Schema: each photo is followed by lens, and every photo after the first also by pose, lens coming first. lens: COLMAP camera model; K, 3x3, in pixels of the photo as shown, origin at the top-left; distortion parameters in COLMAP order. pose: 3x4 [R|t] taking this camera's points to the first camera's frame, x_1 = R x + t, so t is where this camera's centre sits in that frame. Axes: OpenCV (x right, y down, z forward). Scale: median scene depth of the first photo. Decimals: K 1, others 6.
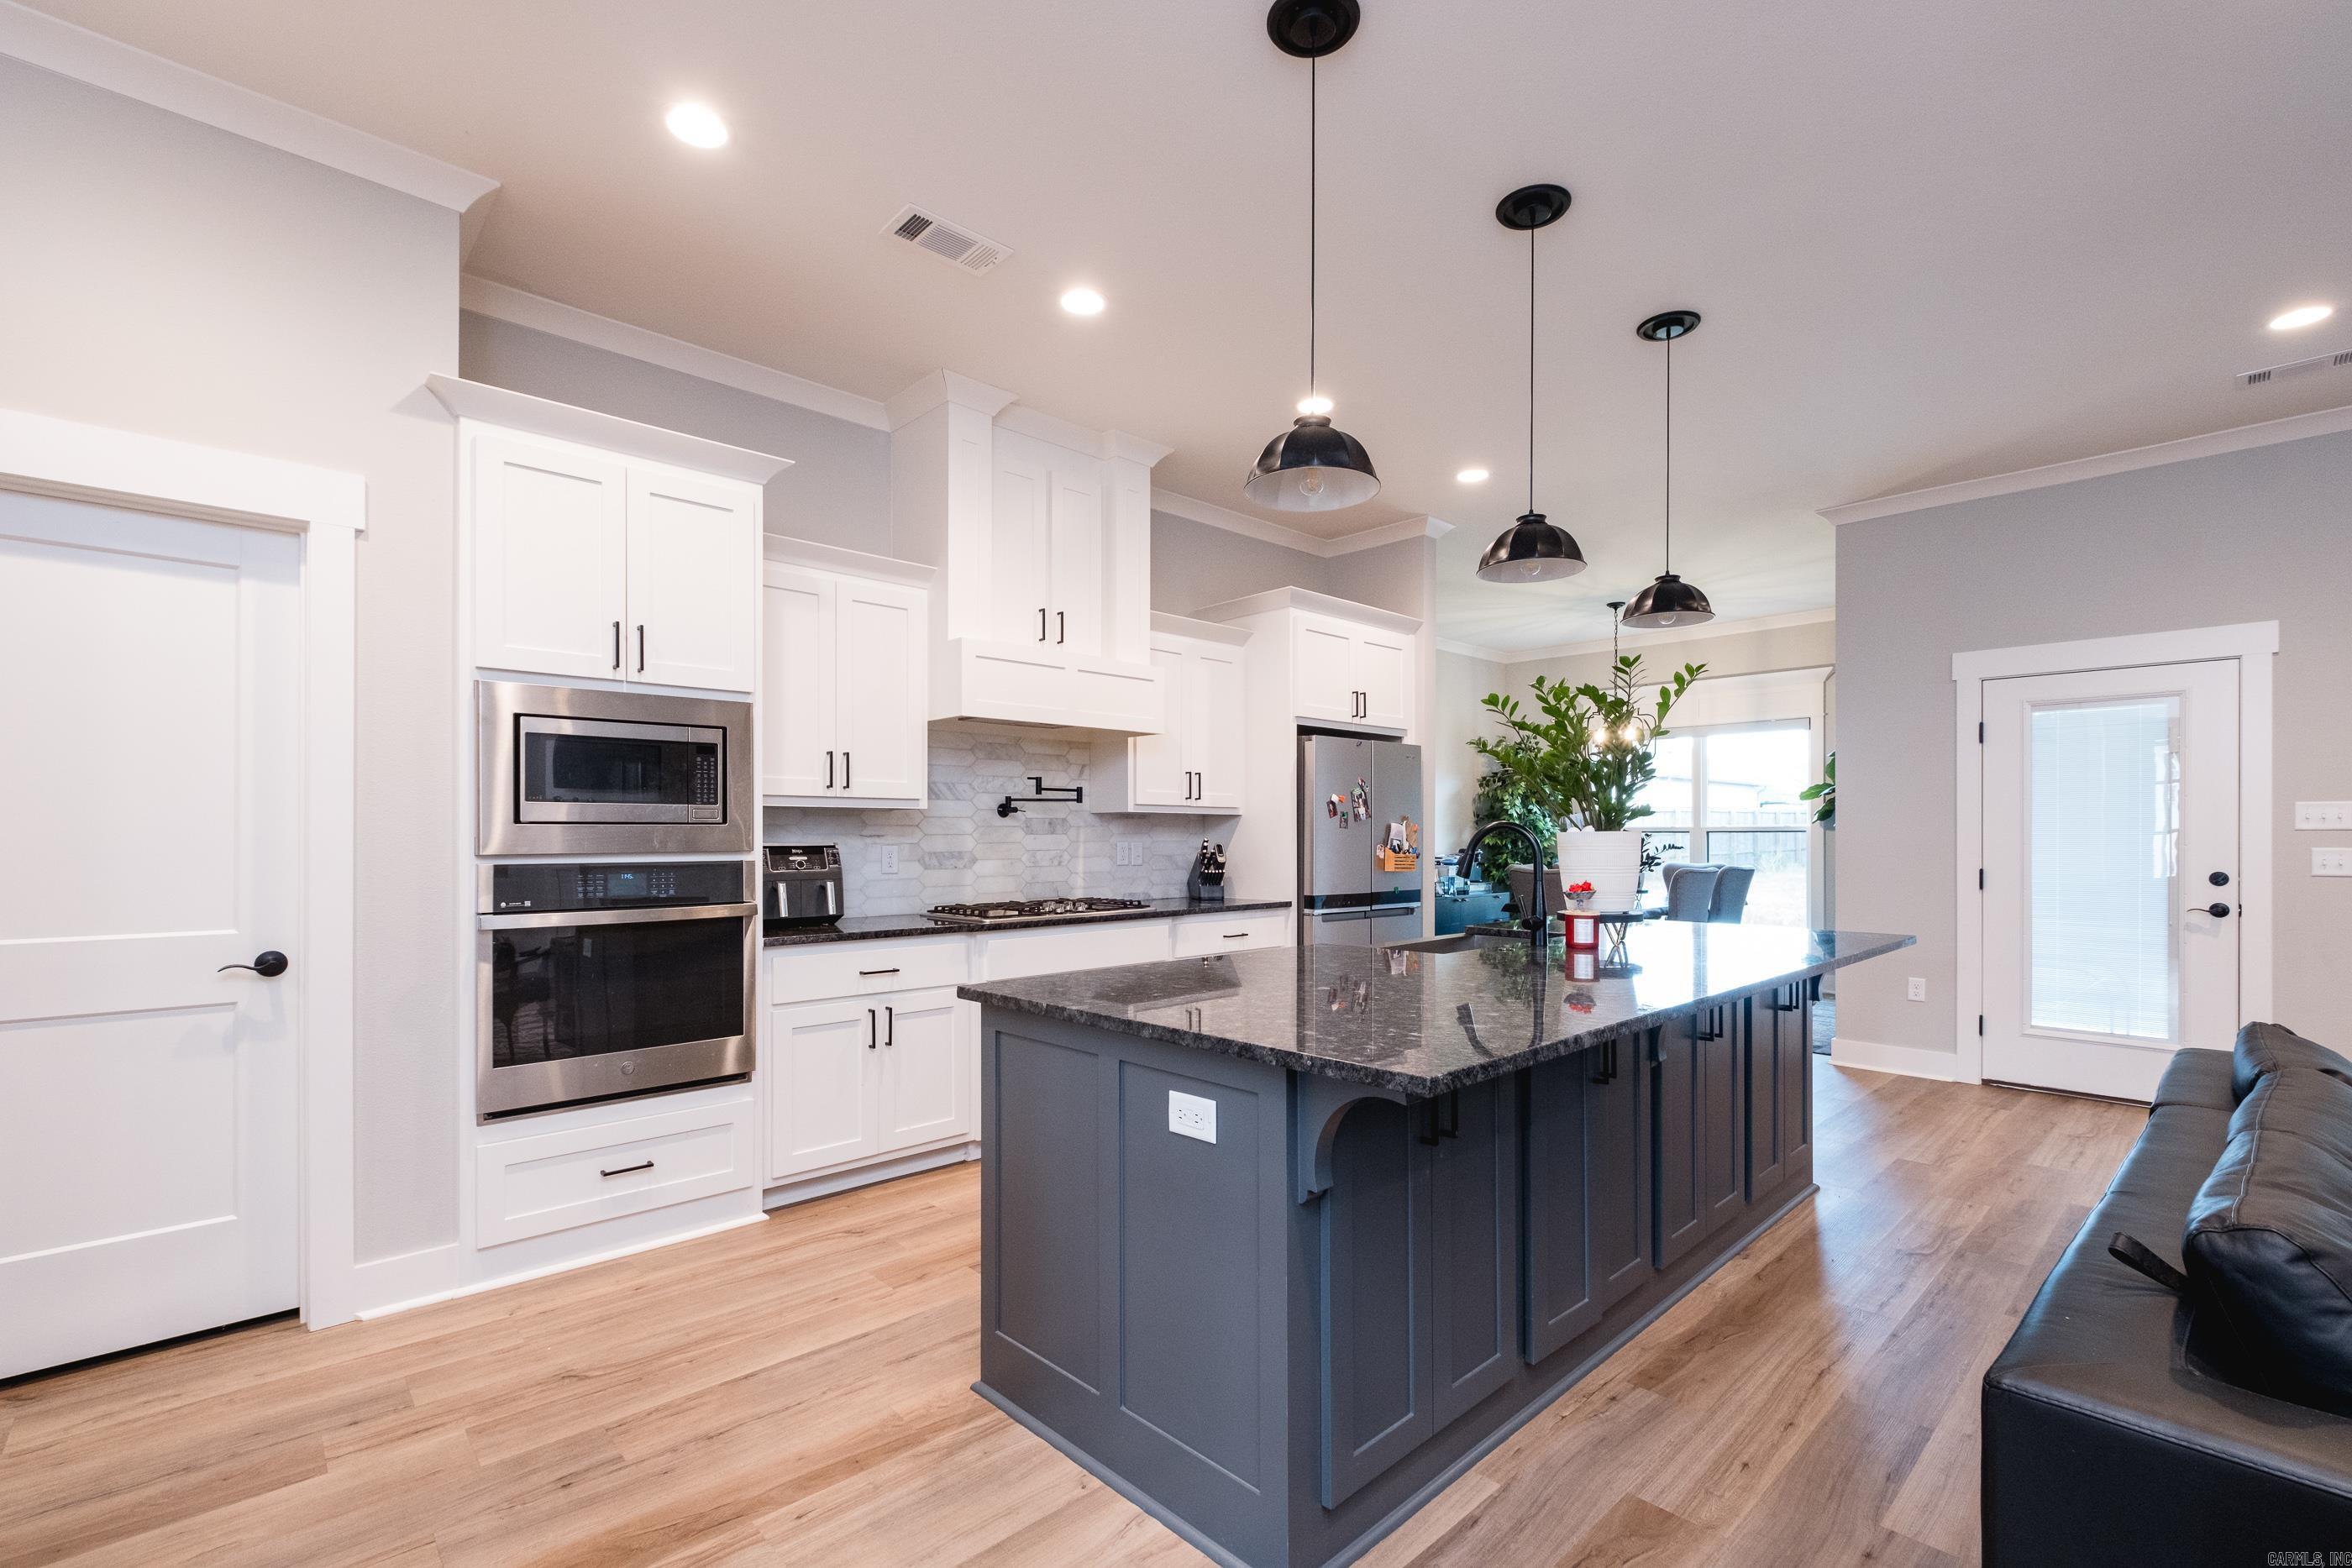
lens RADIAL K [[1026.0, 0, 1176.8], [0, 1026.0, 804.4], [0, 0, 1]] dist [-0.002272, -0.000946]
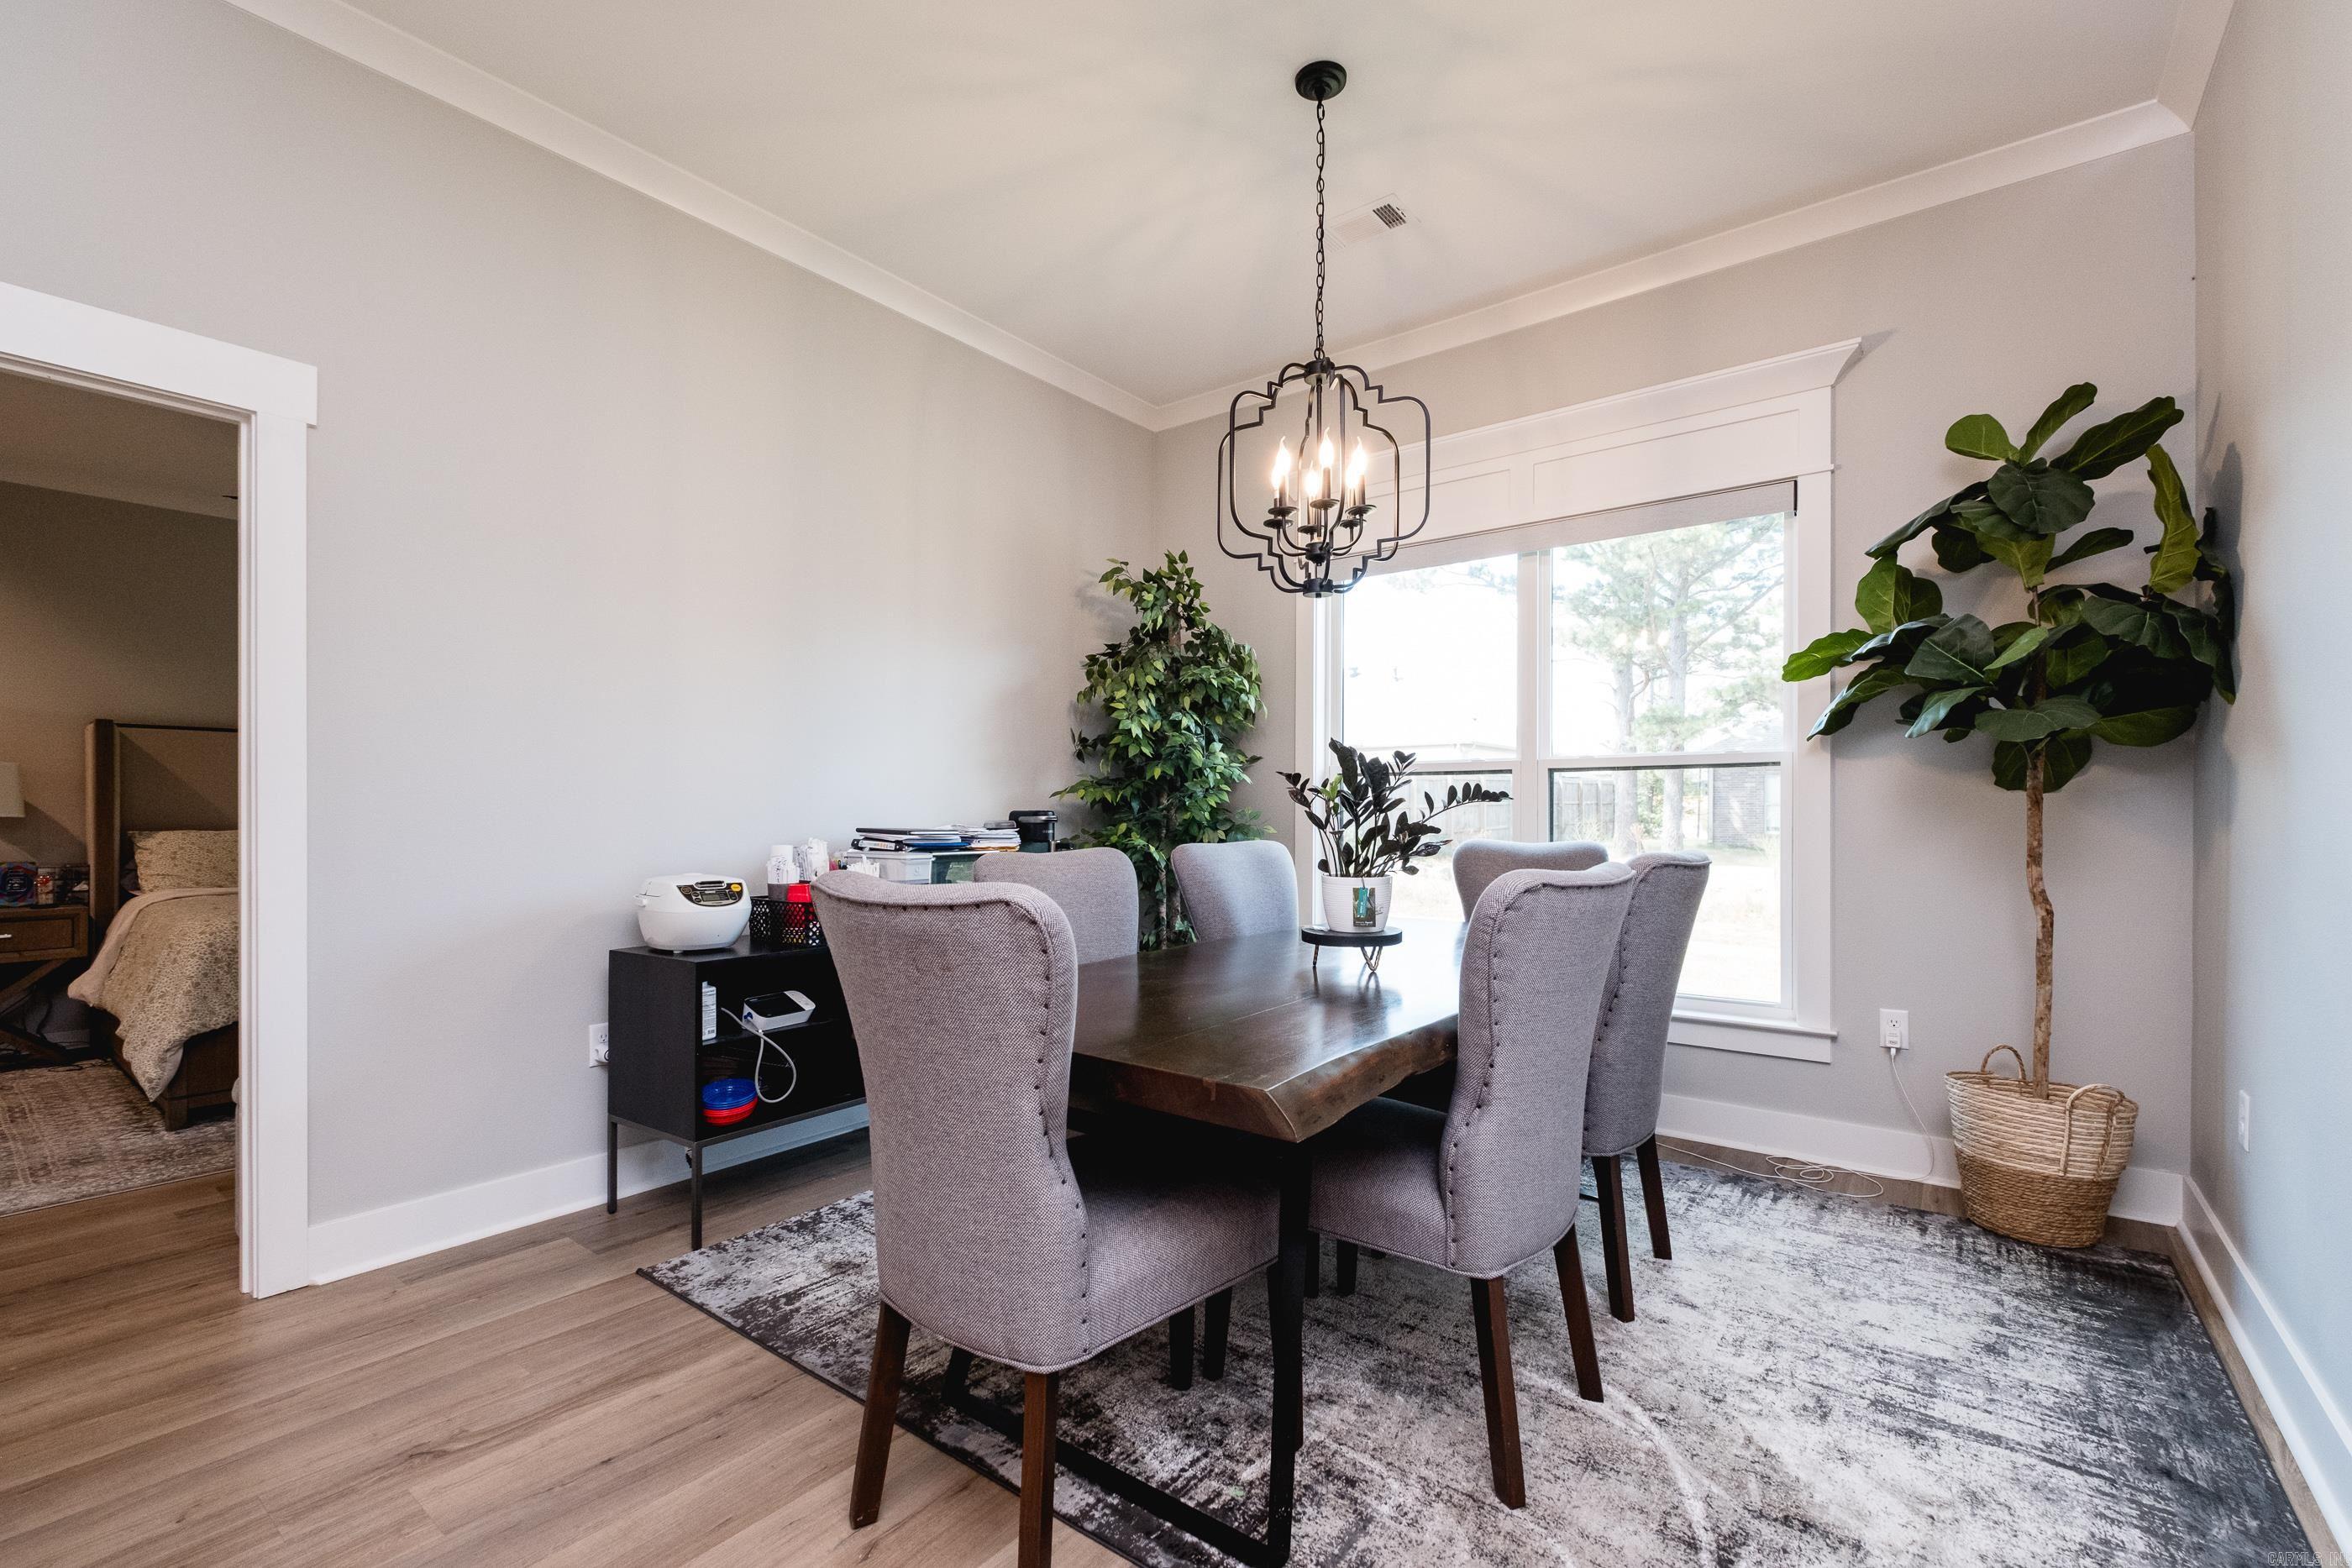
lens RADIAL K [[1026.0, 0, 1176.8], [0, 1026.0, 804.4], [0, 0, 1]] dist [-0.002272, -0.000946]
pose [[0.985551, 0.001584, 0.169374, 0.271840], [-0.005783, 0.999688, 0.024296, 0.029933], [-0.169283, -0.024924, 0.985252, 0.564843]]
